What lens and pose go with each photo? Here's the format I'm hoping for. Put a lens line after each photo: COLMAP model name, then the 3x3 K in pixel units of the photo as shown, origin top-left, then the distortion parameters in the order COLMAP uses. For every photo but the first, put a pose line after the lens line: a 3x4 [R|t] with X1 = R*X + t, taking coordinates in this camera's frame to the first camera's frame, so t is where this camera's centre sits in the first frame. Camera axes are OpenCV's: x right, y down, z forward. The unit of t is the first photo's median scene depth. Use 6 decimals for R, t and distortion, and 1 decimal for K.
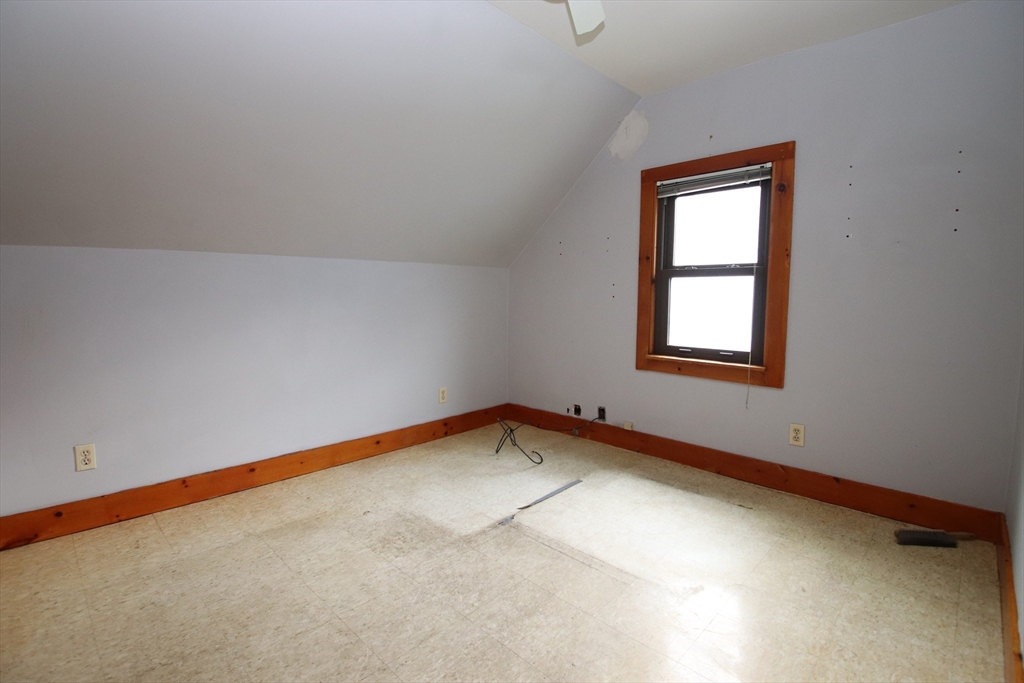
lens RADIAL K [[493.4, 0, 510.4], [0, 493.4, 336.2], [0, 0, 1]] dist [0.020795, -0.025156]
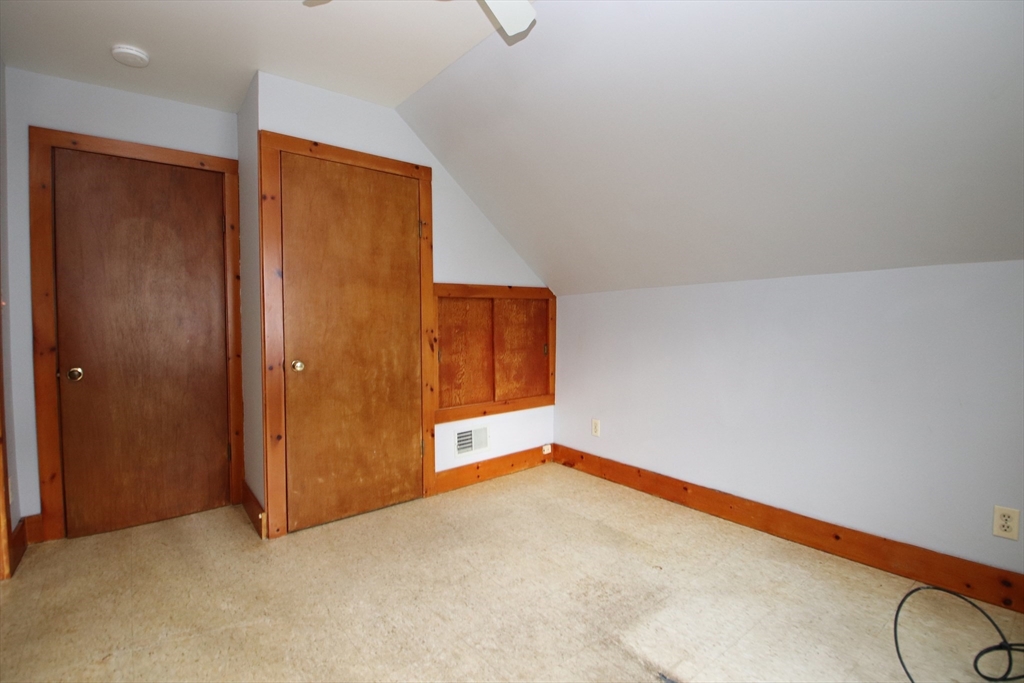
lens RADIAL K [[493.4, 0, 510.4], [0, 493.4, 336.2], [0, 0, 1]] dist [0.020795, -0.025156]
pose [[-0.153309, 0.028677, -0.987762, 0.661978], [-0.074522, 0.996397, 0.040494, -0.079149], [0.985364, 0.079818, -0.150620, 0.897650]]
